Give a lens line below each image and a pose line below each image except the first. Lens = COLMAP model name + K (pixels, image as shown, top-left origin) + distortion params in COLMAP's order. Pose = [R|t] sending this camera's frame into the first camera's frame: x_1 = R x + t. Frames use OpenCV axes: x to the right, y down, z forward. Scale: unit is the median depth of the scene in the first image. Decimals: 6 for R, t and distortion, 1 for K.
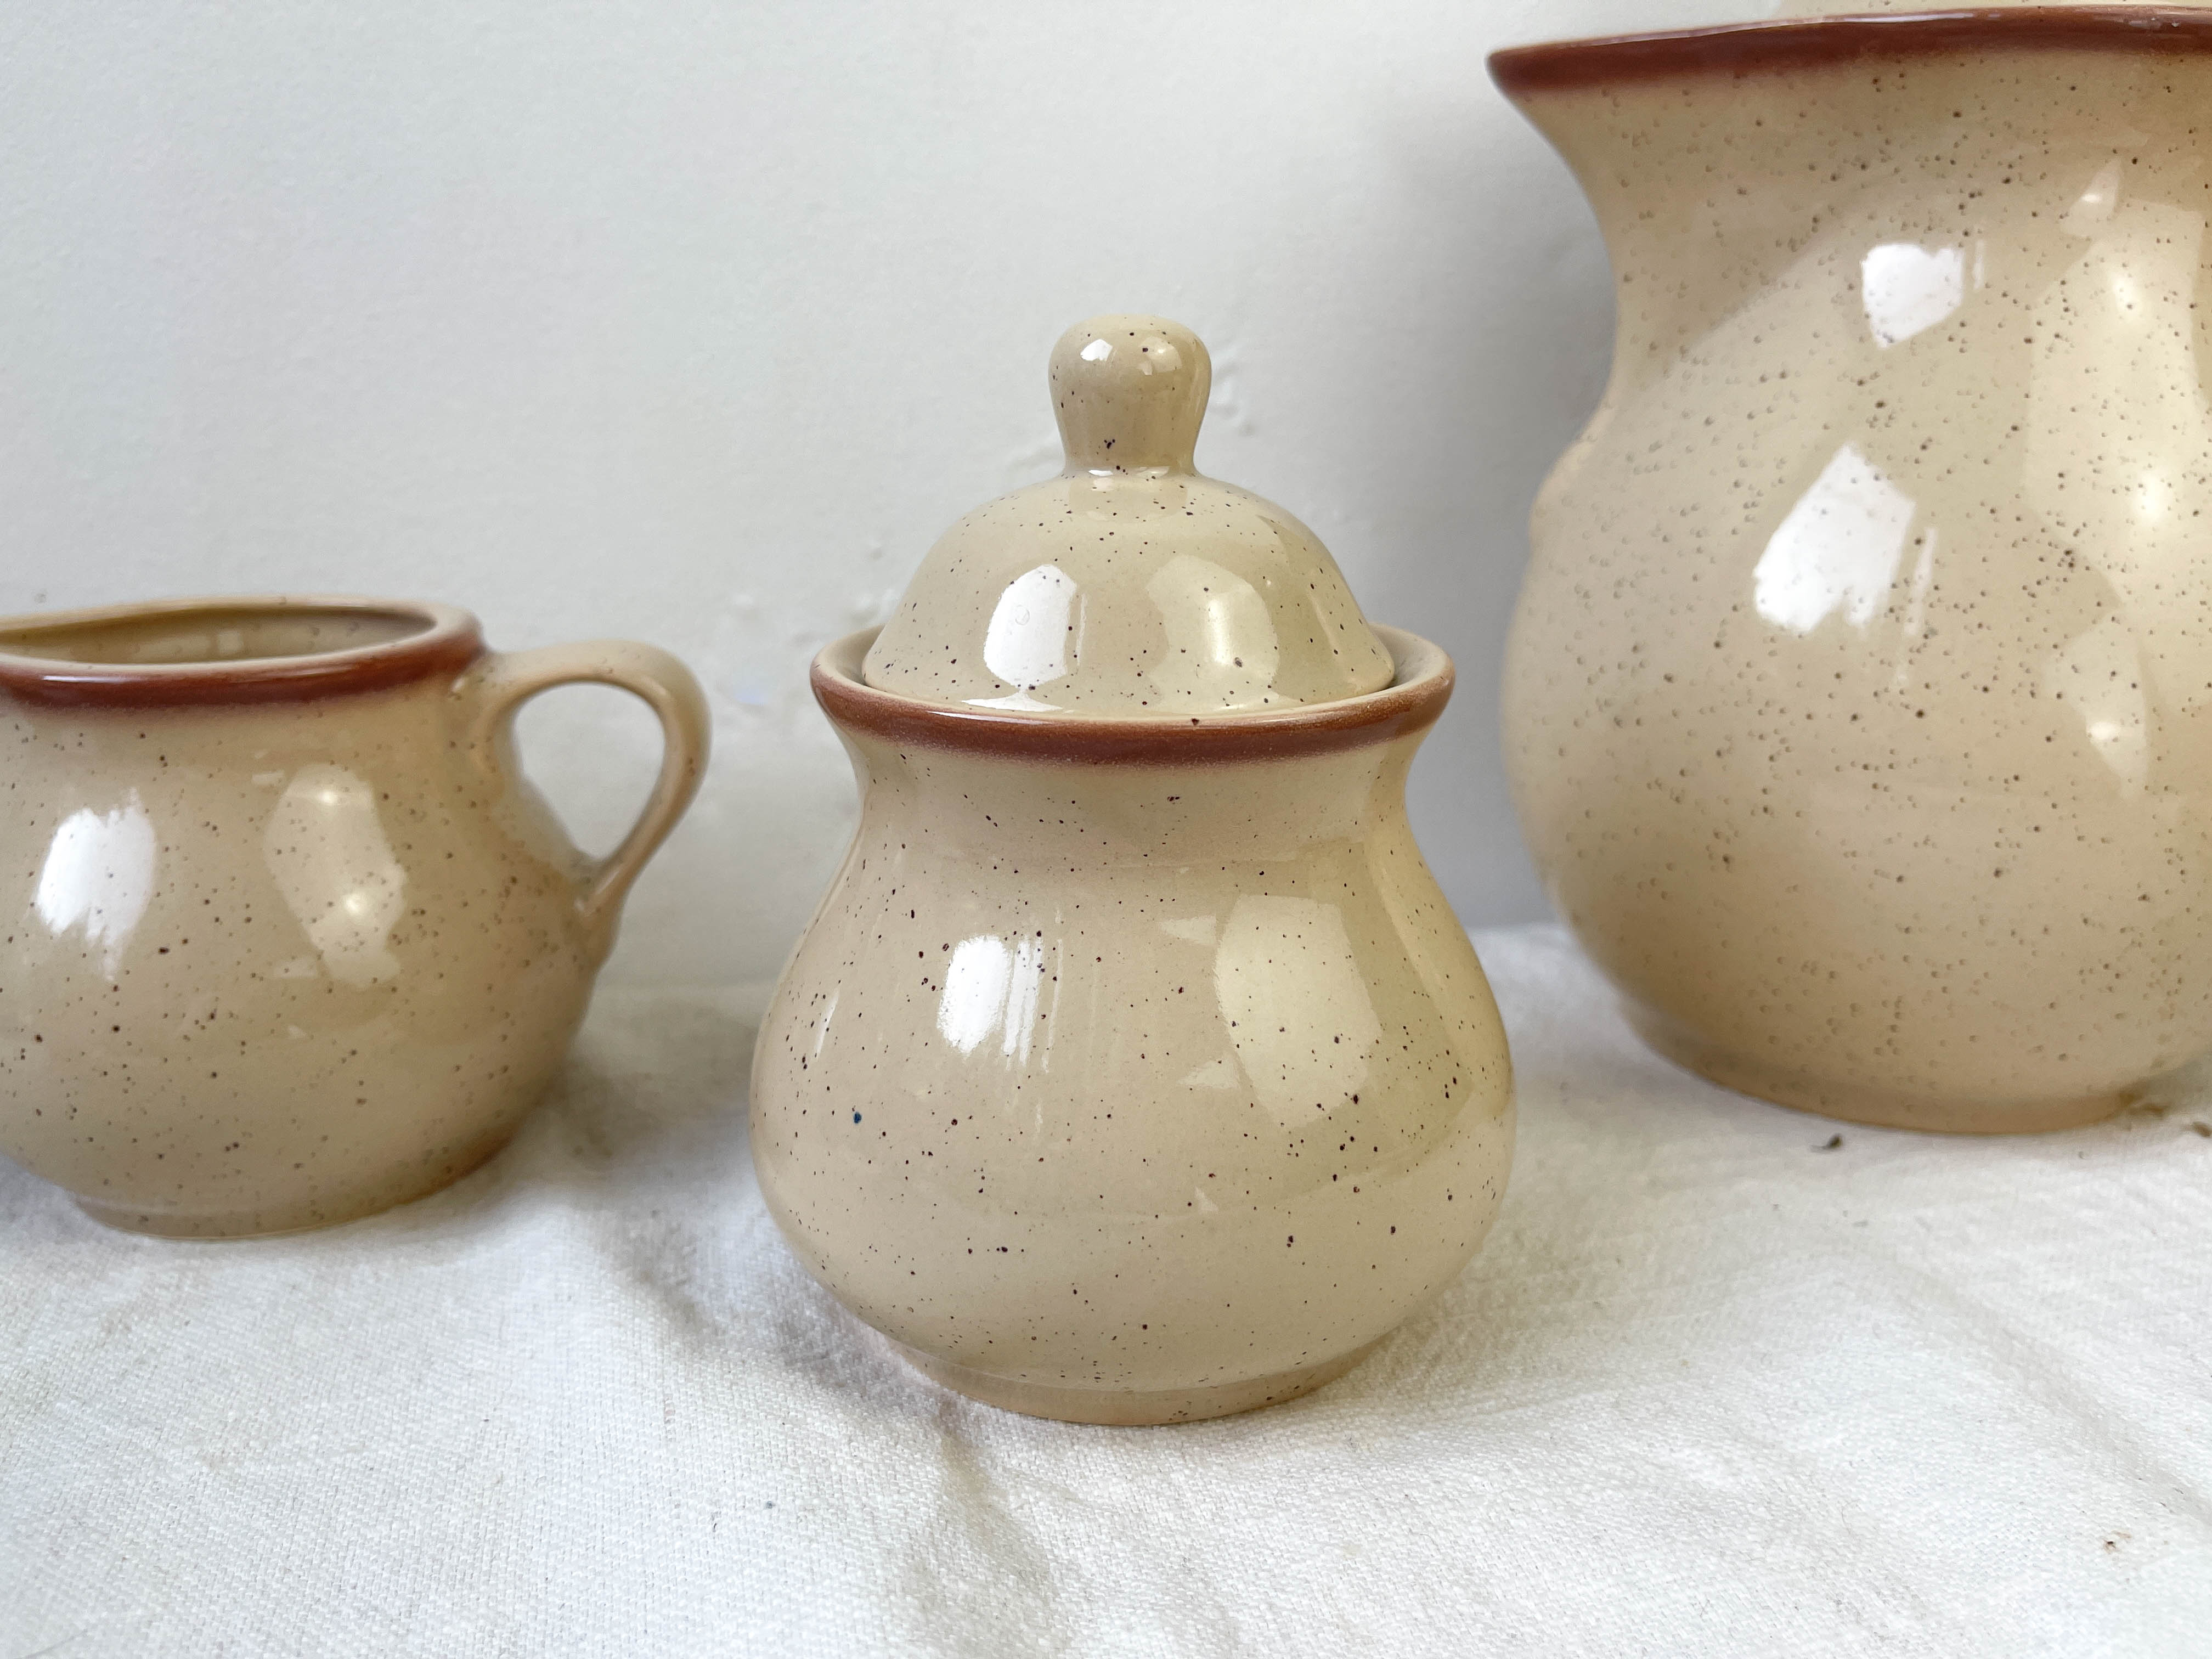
lens RADIAL K [[1686.1, 0, 1106.0], [0, 1686.1, 829.5], [0, 0, 1]] dist [-0.004901, -0.009023]
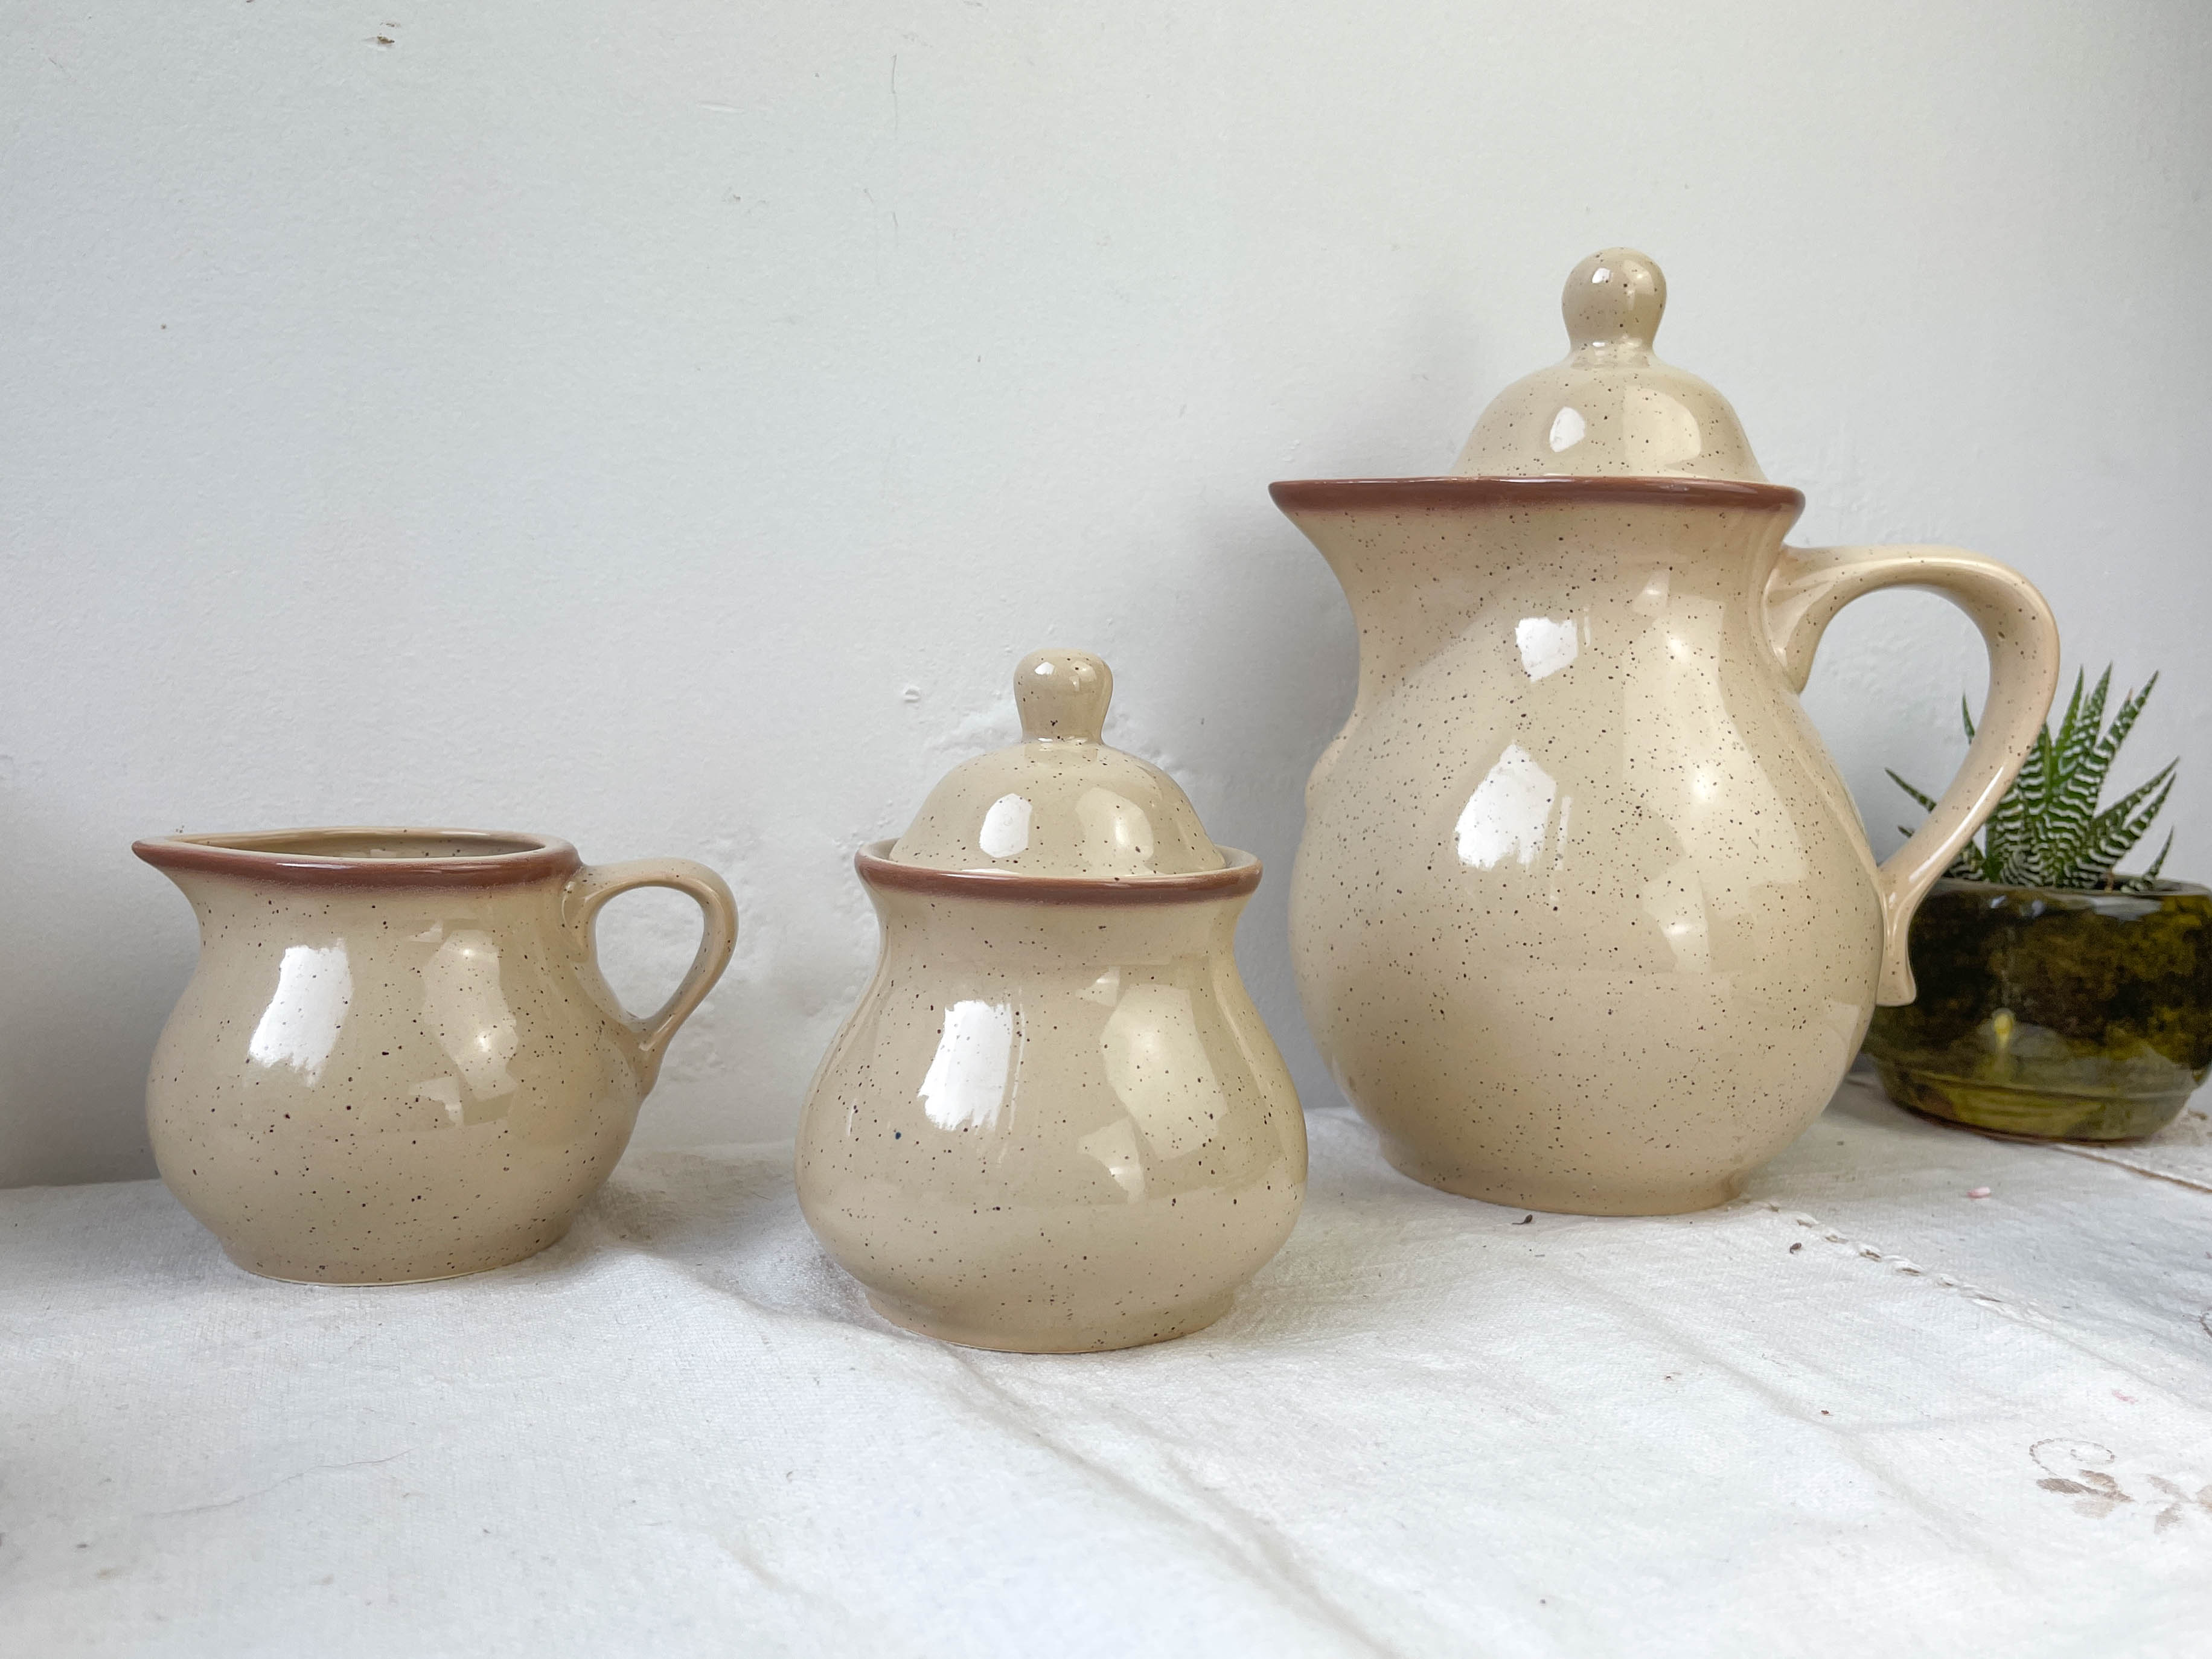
lens RADIAL K [[1808.6, 0, 1106.0], [0, 1808.6, 829.5], [0, 0, 1]] dist [0.011133, -0.012240]
pose [[0.991251, 0.015491, 0.131082, -0.138947], [0.009836, 0.981660, -0.190388, 0.164600], [-0.131627, 0.190012, 0.972918, -0.553410]]
